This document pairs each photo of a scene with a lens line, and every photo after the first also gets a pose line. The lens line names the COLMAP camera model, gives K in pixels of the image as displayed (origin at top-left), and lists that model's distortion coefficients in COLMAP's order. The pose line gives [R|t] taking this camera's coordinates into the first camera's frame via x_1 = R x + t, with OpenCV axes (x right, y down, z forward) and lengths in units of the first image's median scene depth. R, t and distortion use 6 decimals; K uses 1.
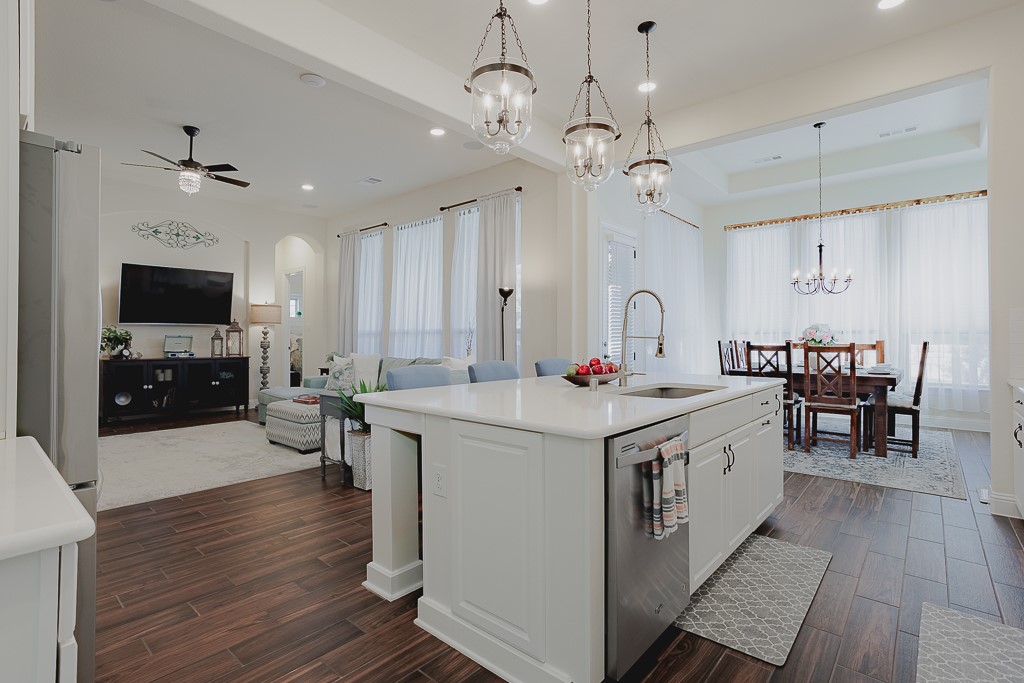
lens RADIAL K [[504.1, 0, 504.5], [0, 504.1, 333.1], [0, 0, 1]] dist [-0.083760, 0.053159]
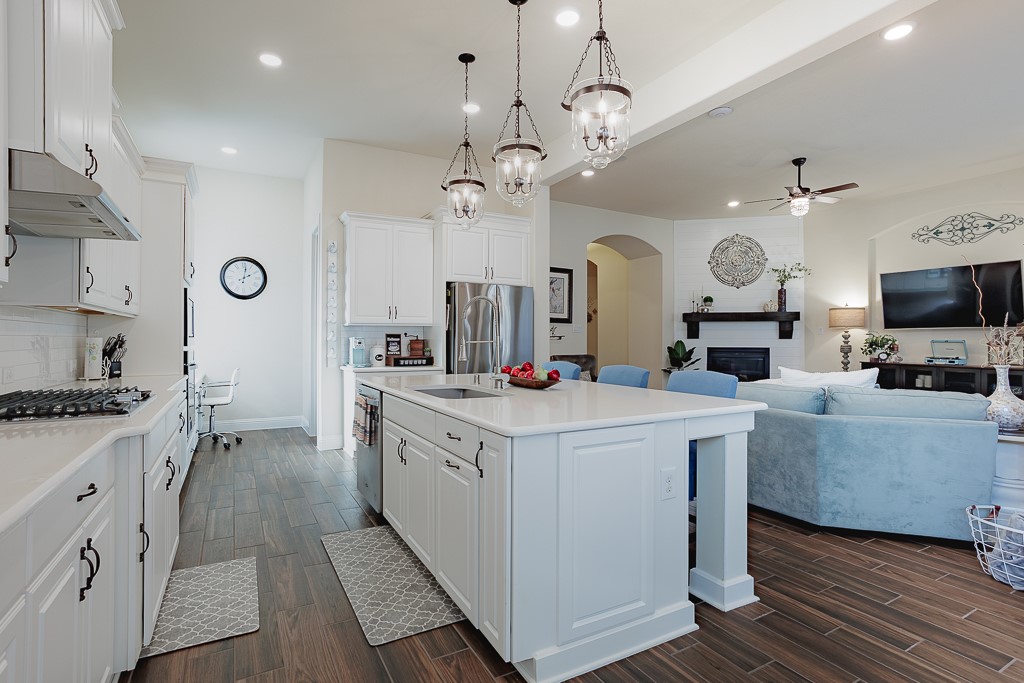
lens RADIAL K [[504.1, 0, 504.5], [0, 504.1, 333.1], [0, 0, 1]] dist [-0.083760, 0.053159]
pose [[-0.345446, -0.013045, -0.938348, 0.502095], [0.002254, 0.999889, -0.014730, 0.002048], [0.938436, -0.007203, -0.345378, 0.561164]]
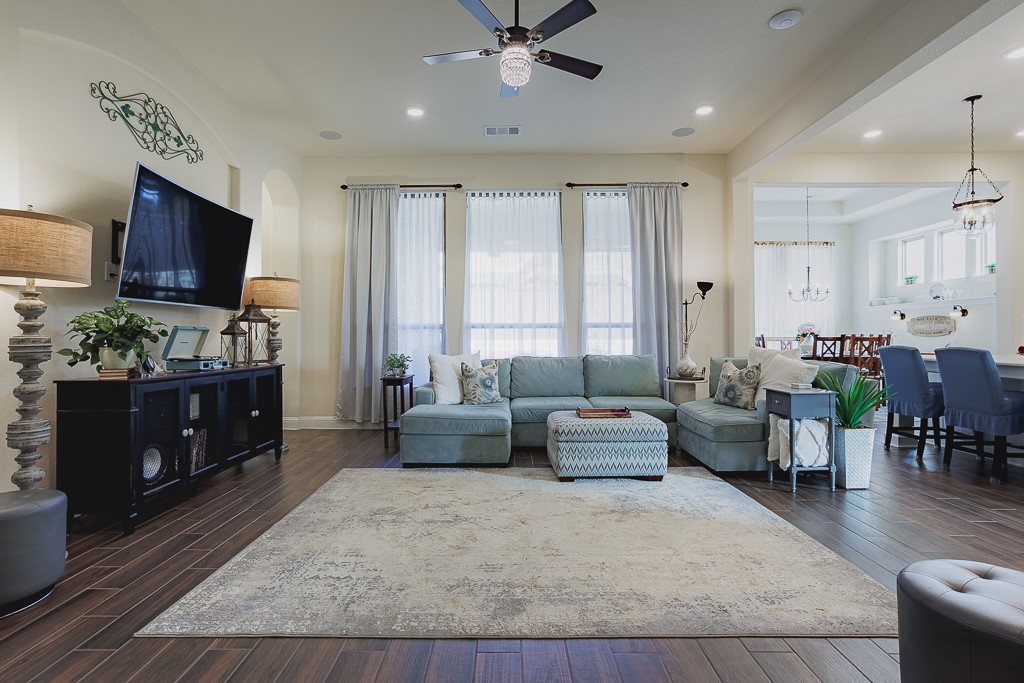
lens RADIAL K [[511.5, 0, 496.9], [0, 511.5, 334.0], [0, 0, 1]] dist [-0.083365, 0.055063]
pose [[0.750719, 0.001393, 0.660620, -0.801505], [-0.000061, 0.999998, -0.002039, 0.014079], [-0.660622, 0.001490, 0.750718, 0.418377]]
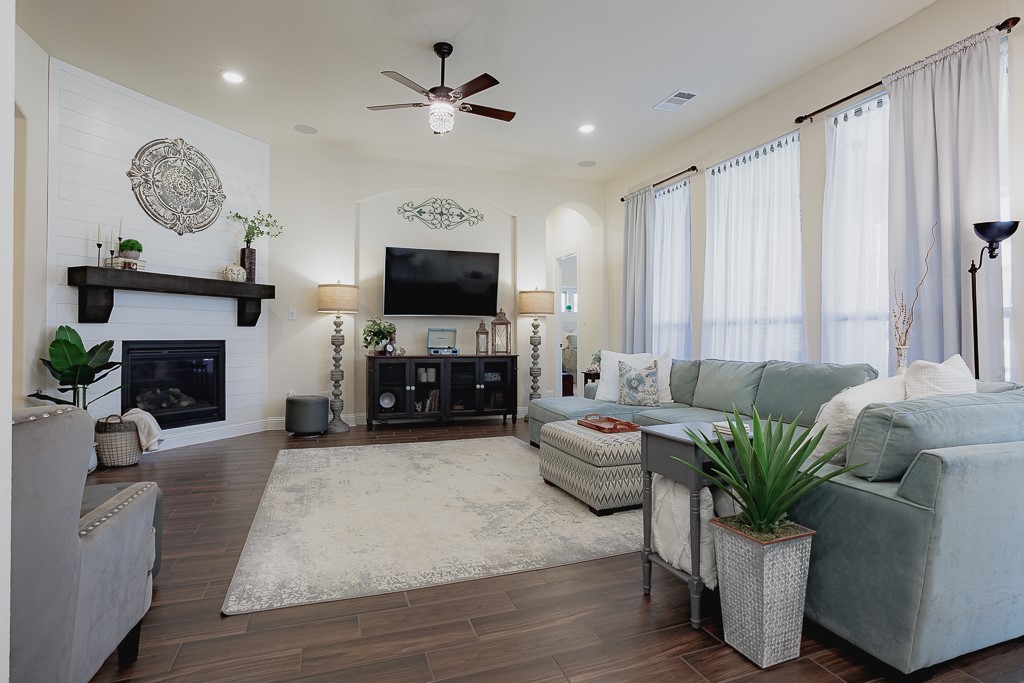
lens RADIAL K [[511.5, 0, 496.9], [0, 511.5, 334.0], [0, 0, 1]] dist [-0.083365, 0.055063]
pose [[0.869426, -0.002485, -0.494057, -0.146612], [0.003514, 0.999993, 0.001153, 0.013433], [0.494051, -0.002738, 0.869429, 0.284037]]
